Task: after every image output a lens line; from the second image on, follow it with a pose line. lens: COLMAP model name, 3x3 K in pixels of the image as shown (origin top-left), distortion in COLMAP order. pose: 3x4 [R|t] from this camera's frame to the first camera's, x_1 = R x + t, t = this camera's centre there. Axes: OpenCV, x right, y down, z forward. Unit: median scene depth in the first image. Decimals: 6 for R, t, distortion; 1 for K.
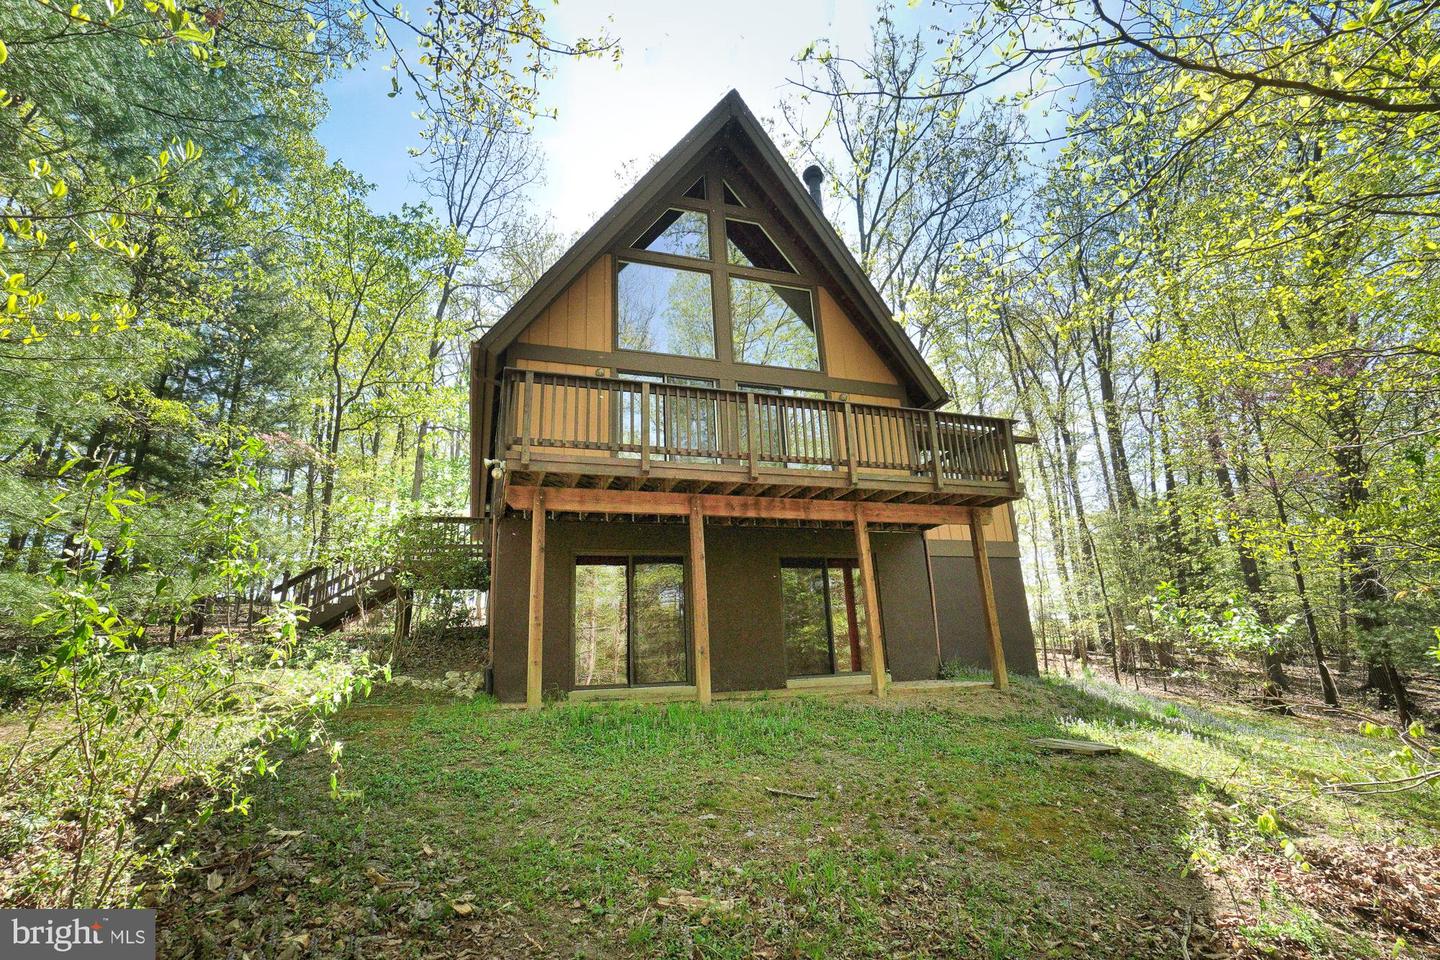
lens RADIAL K [[630.1, 0, 706.0], [0, 630.1, 479.4], [0, 0, 1]] dist [-0.061372, 0.021532]
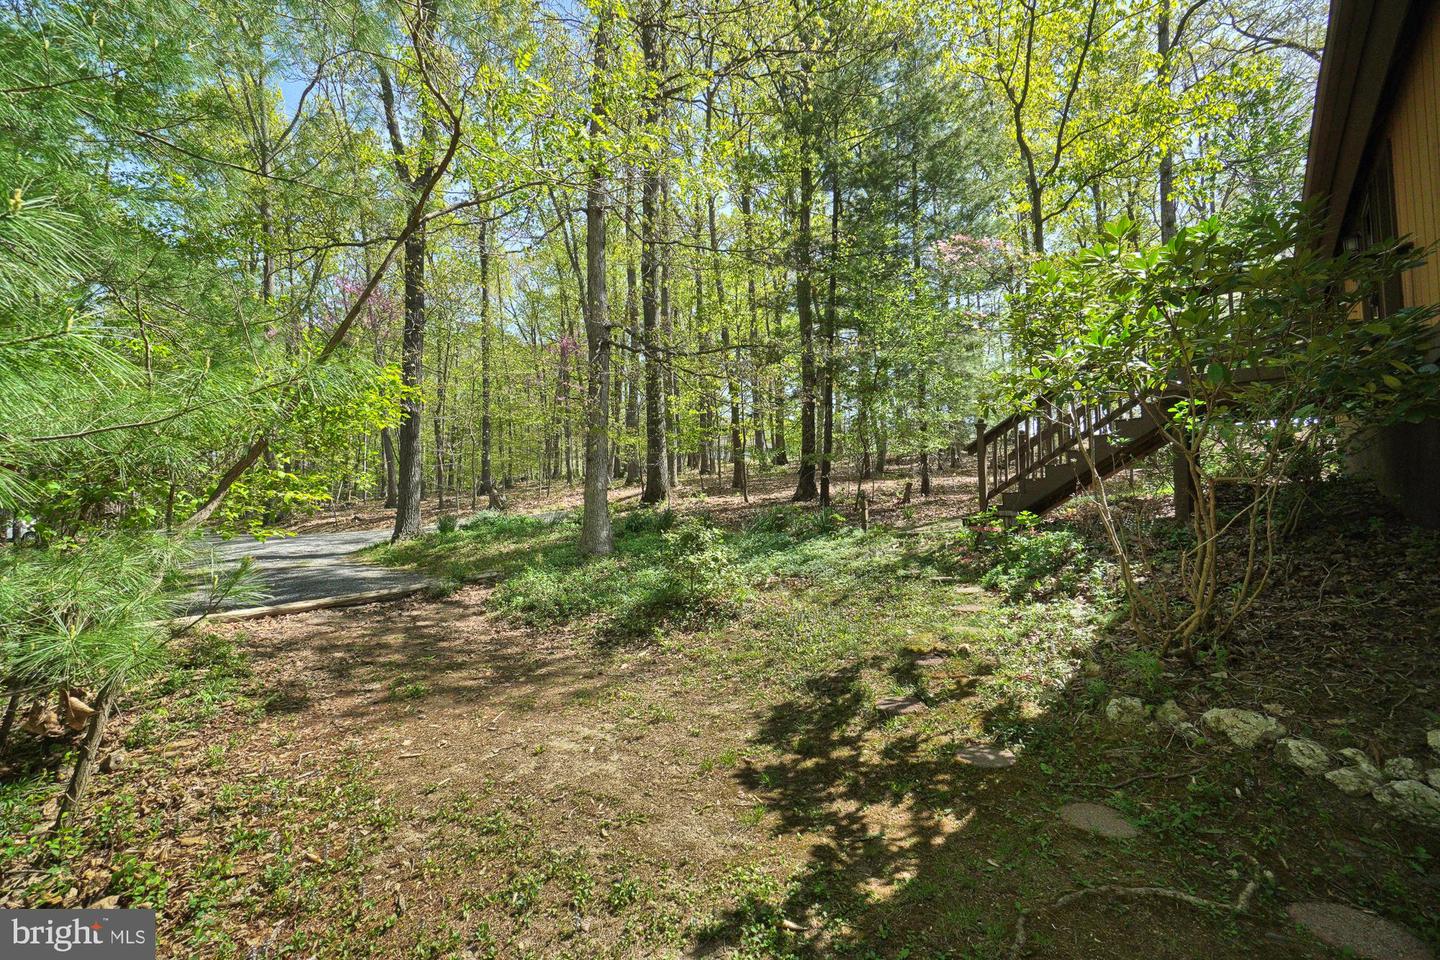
lens RADIAL K [[630.1, 0, 706.0], [0, 630.1, 479.4], [0, 0, 1]] dist [-0.061372, 0.021532]
pose [[0.461414, -0.000701, -0.887185, -0.217639], [0.240417, 0.962681, 0.124277, 0.055468], [0.853989, -0.270638, 0.444363, 0.419135]]
